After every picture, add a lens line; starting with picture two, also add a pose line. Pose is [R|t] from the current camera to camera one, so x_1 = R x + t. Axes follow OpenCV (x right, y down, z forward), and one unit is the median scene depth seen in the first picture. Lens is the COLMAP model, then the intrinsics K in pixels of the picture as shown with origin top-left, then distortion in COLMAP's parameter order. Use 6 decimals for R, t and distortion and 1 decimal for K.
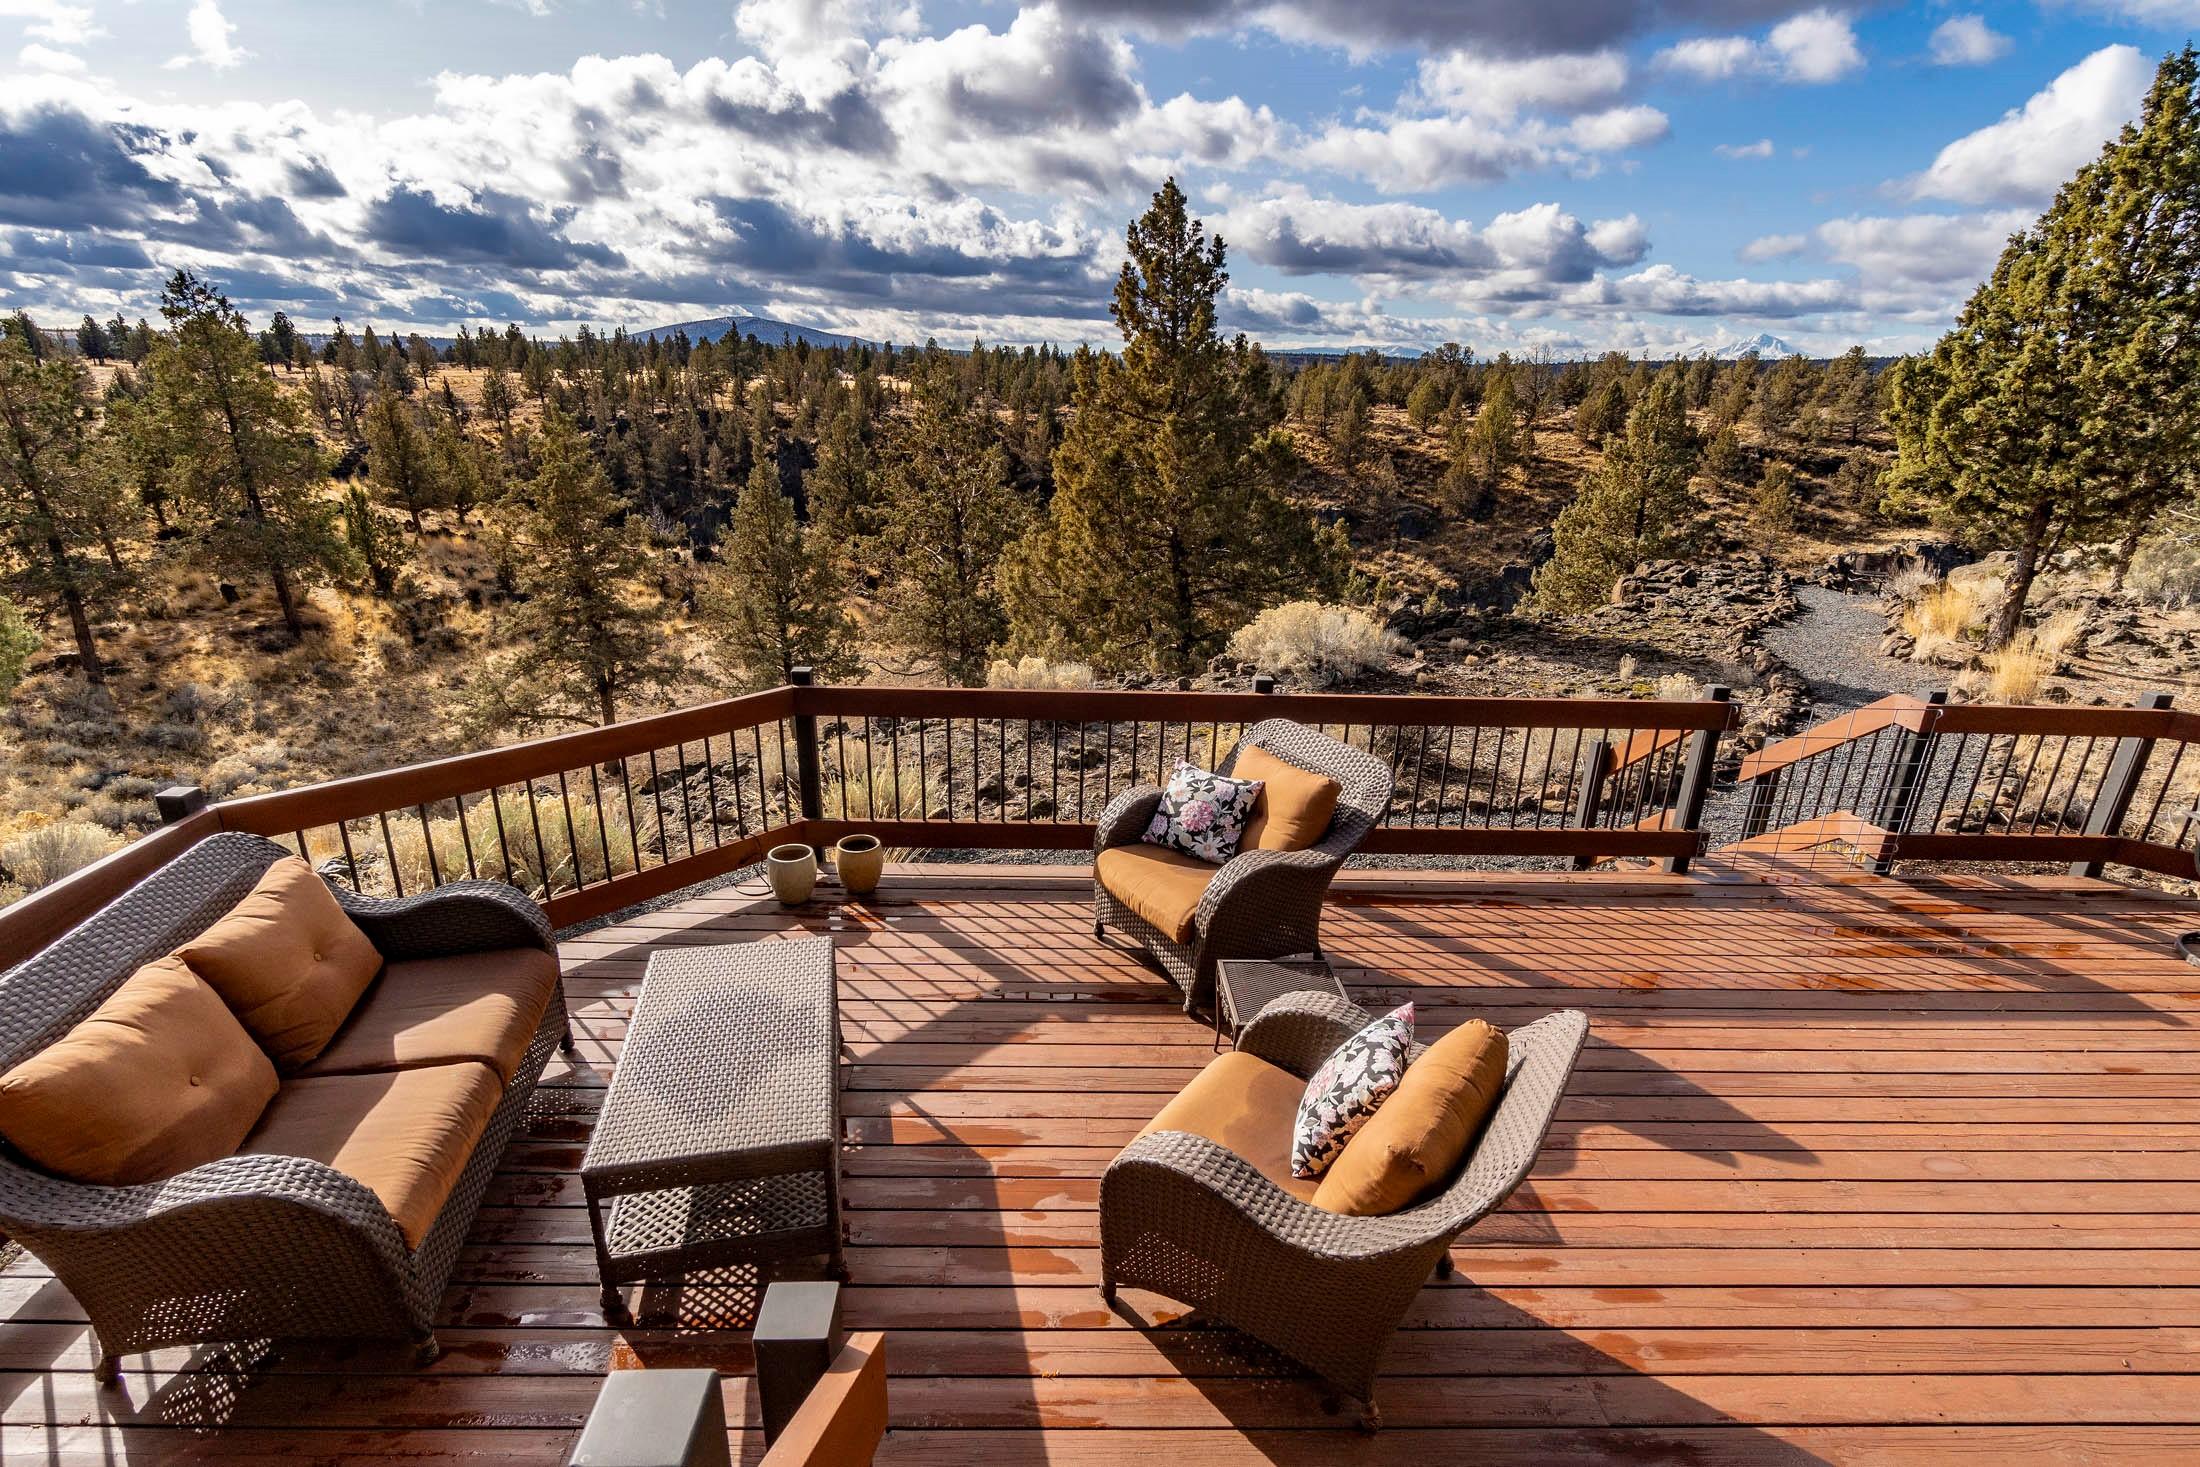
lens RADIAL K [[1032.8, 0, 1103.9], [0, 1032.8, 781.7], [0, 0, 1]] dist [0.002789, 0.001316]
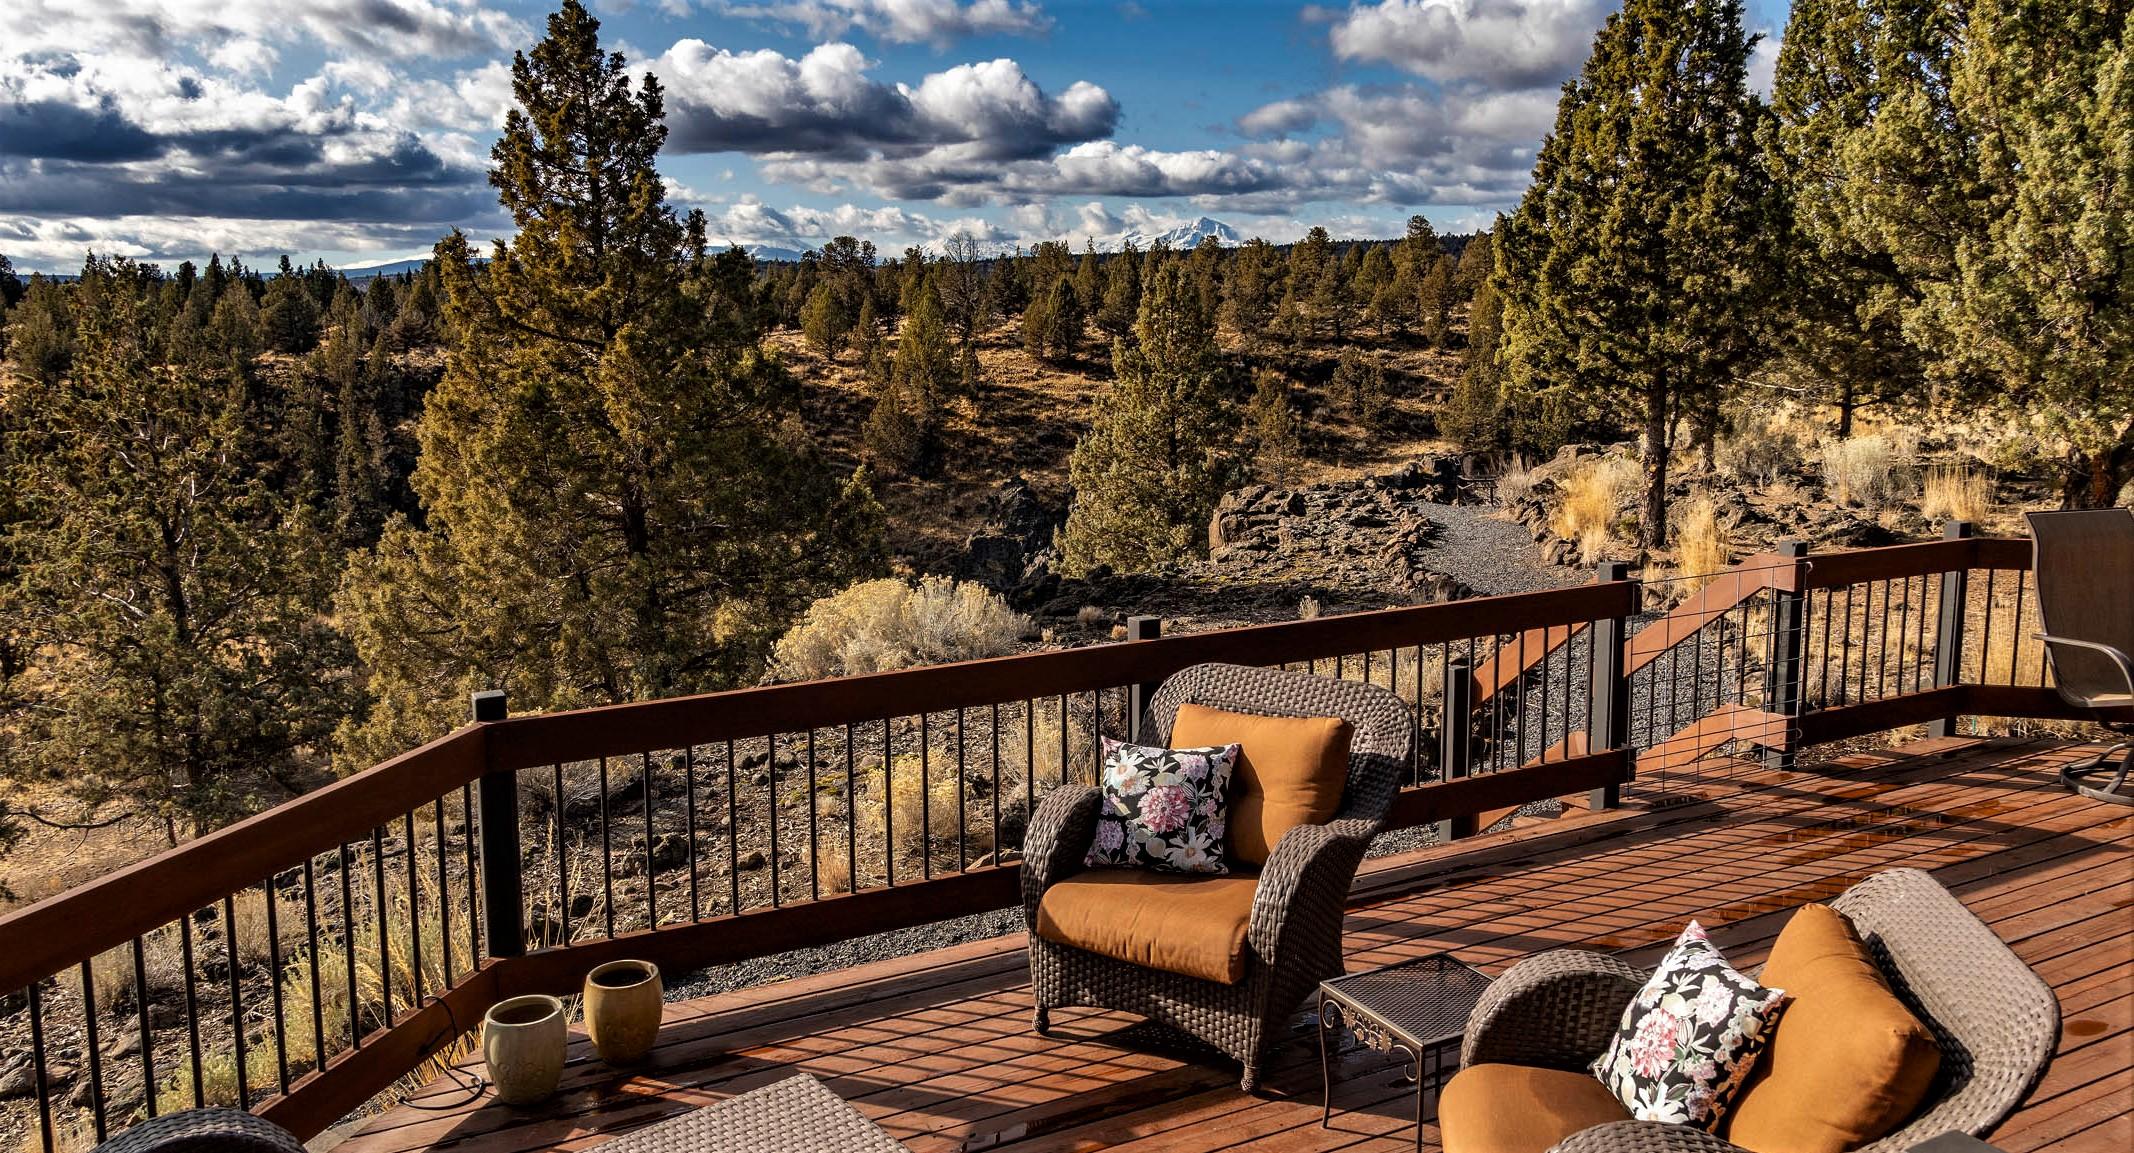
lens RADIAL K [[1648.4, 0, 1066.6], [0, 1648.4, 578.3], [0, 0, 1]] dist [-0.014488, -0.001325]
pose [[0.899864, -0.118462, 0.419776, -0.133211], [0.200424, 0.967091, -0.156730, 0.014101], [-0.387396, 0.225169, 0.893993, 0.005736]]
